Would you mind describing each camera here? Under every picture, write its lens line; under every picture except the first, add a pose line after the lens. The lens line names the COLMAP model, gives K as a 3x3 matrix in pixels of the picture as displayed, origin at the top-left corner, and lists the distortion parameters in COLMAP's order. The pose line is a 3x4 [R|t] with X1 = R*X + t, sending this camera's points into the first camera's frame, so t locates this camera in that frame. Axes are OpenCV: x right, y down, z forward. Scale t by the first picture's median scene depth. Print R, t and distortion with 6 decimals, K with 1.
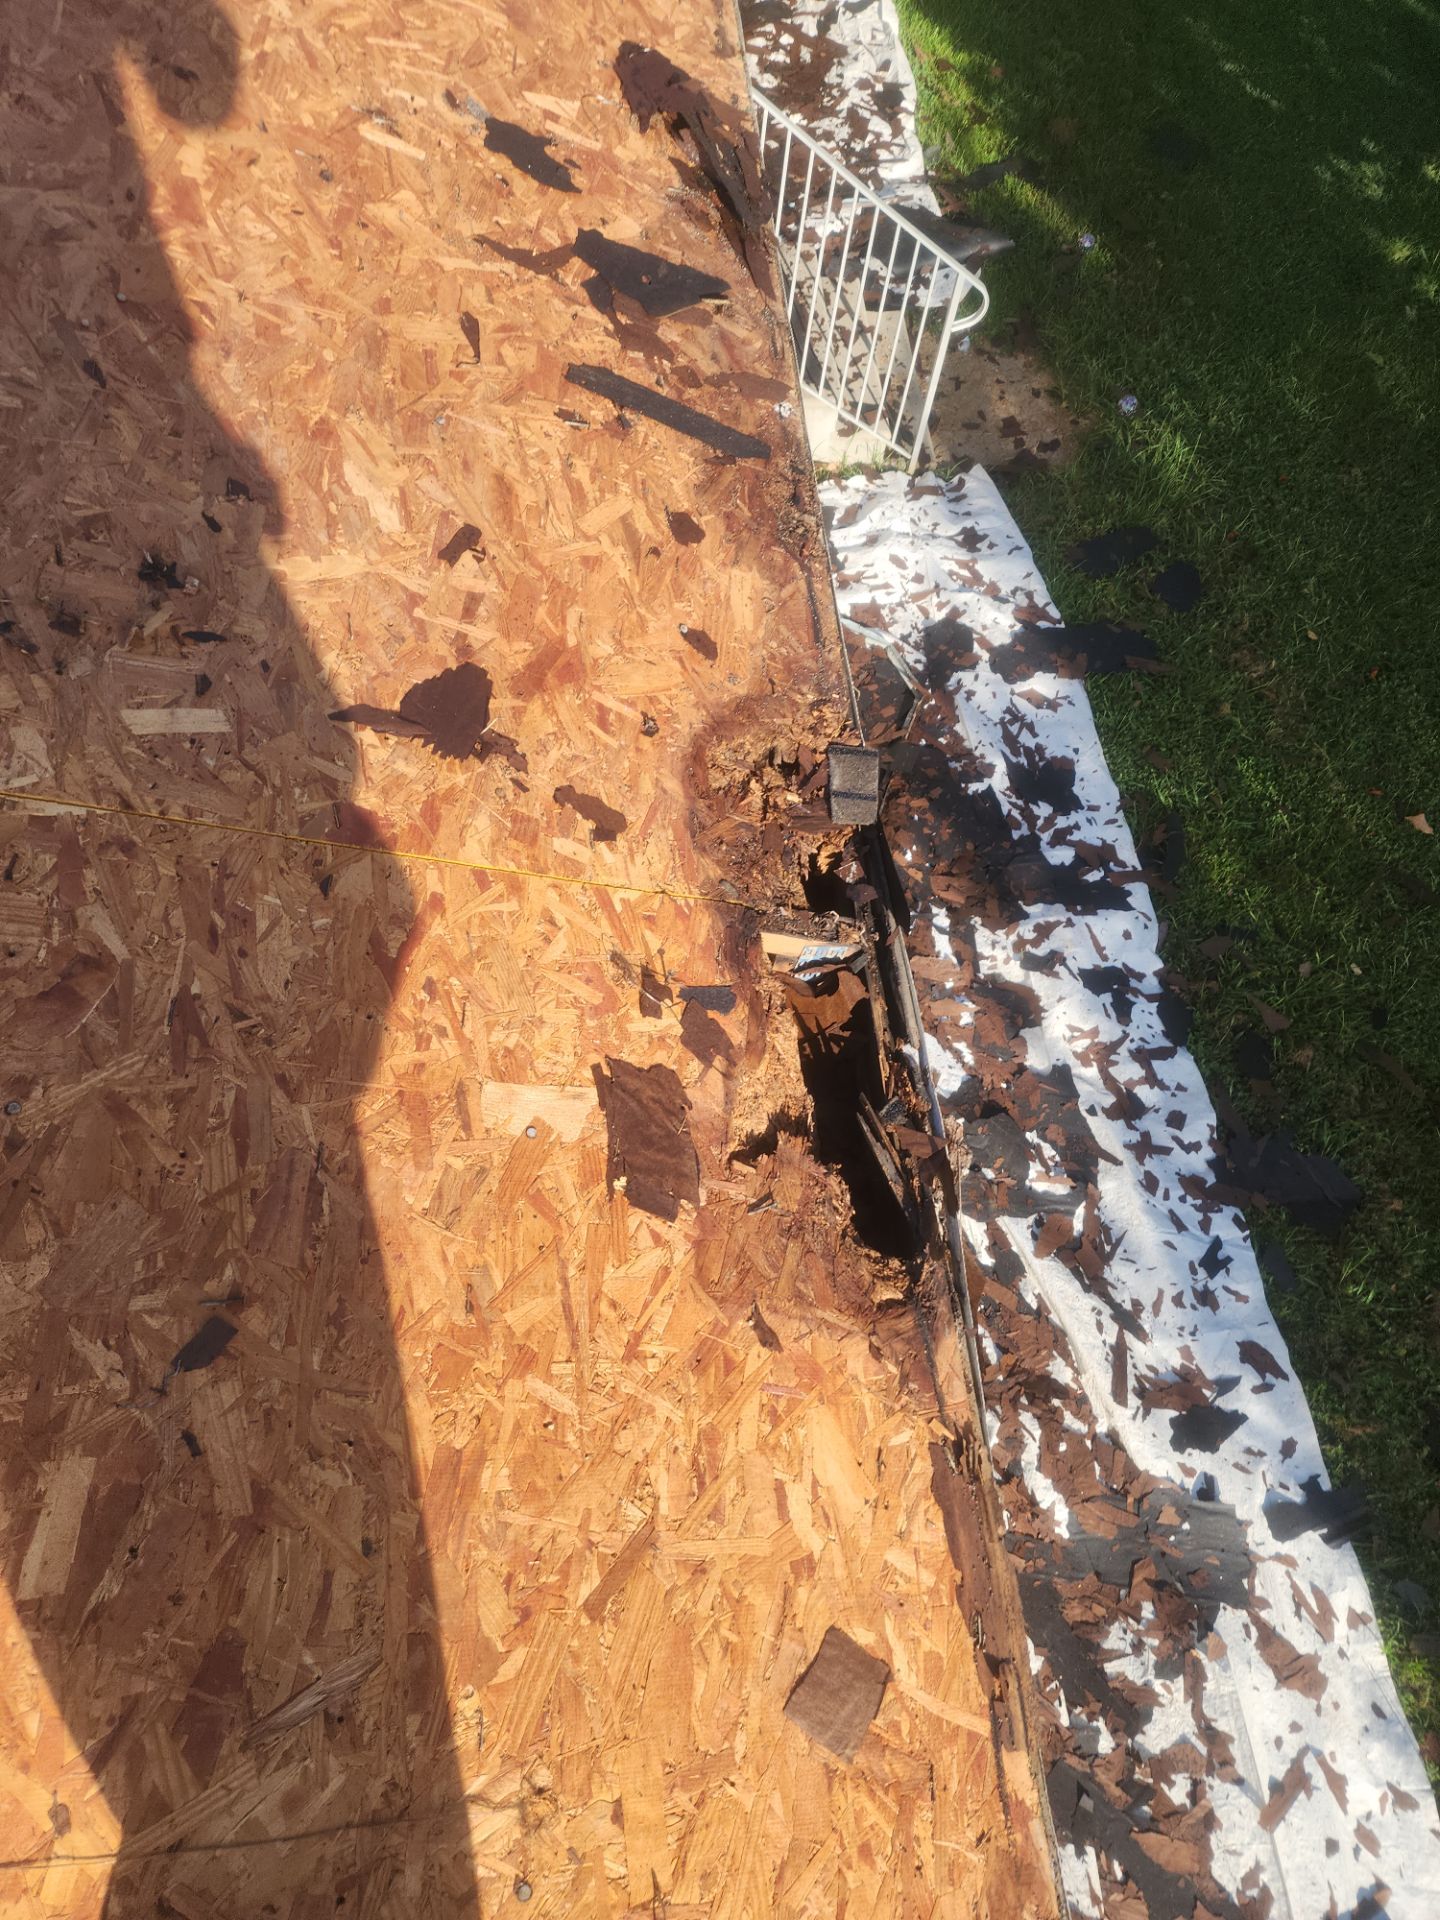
lens RADIAL K [[1322.2, 0, 750.7], [0, 1322.2, 959.5], [0, 0, 1]] dist [0.050011, -0.056189]
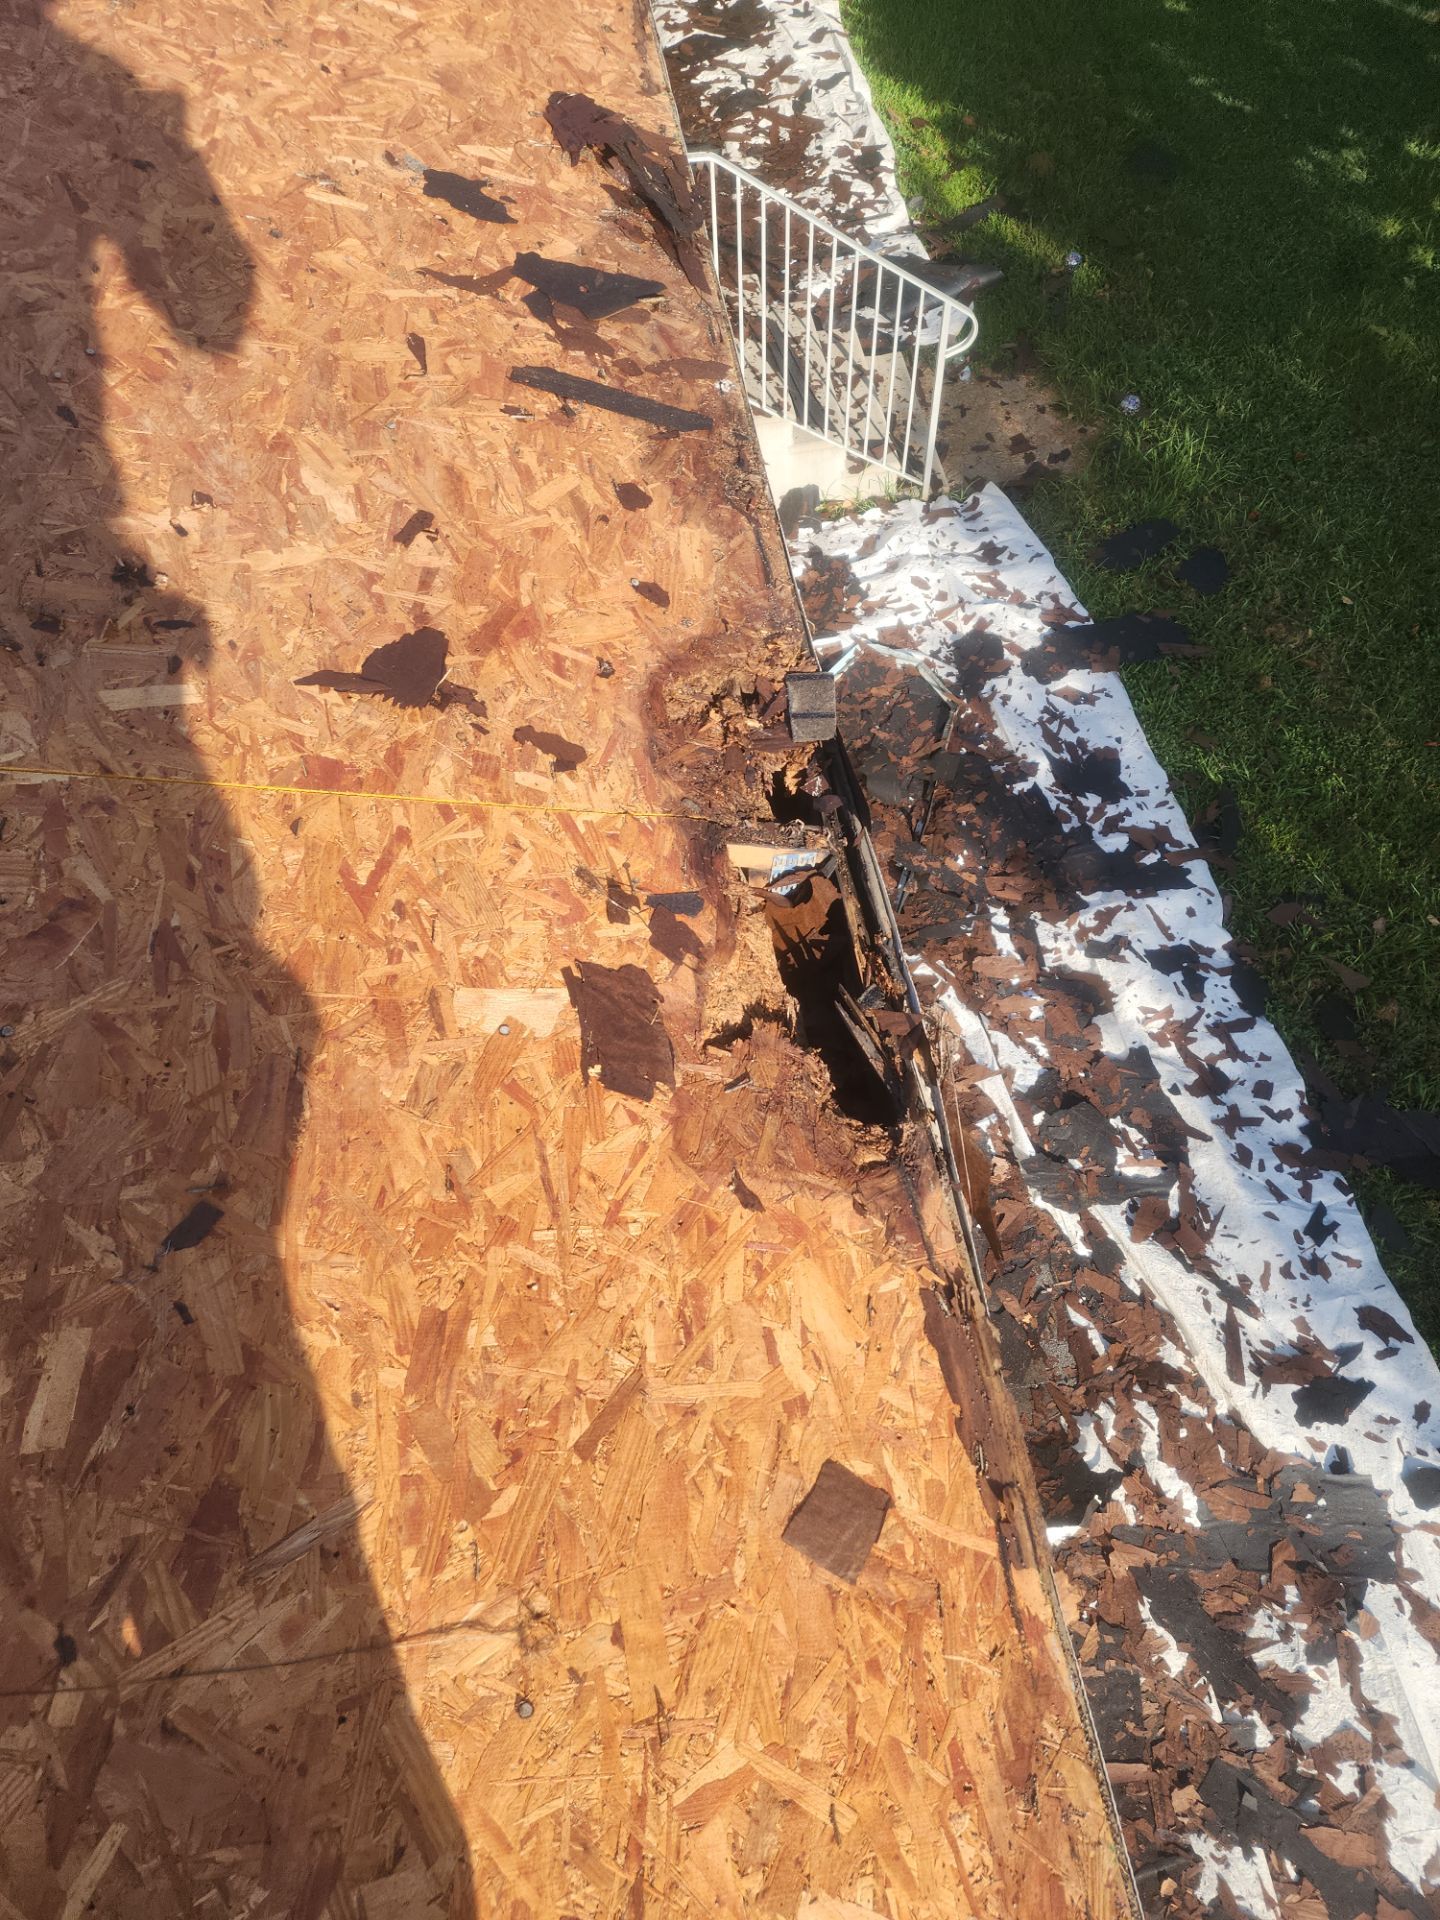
lens RADIAL K [[1347.1, 0, 784.3], [0, 1347.1, 959.5], [0, 0, 1]] dist [0.033673, -0.032625]
pose [[0.991478, -0.117614, -0.056029, 0.073967], [0.113410, 0.990856, -0.073088, 0.111044], [0.064113, 0.066111, 0.995750, -0.028211]]
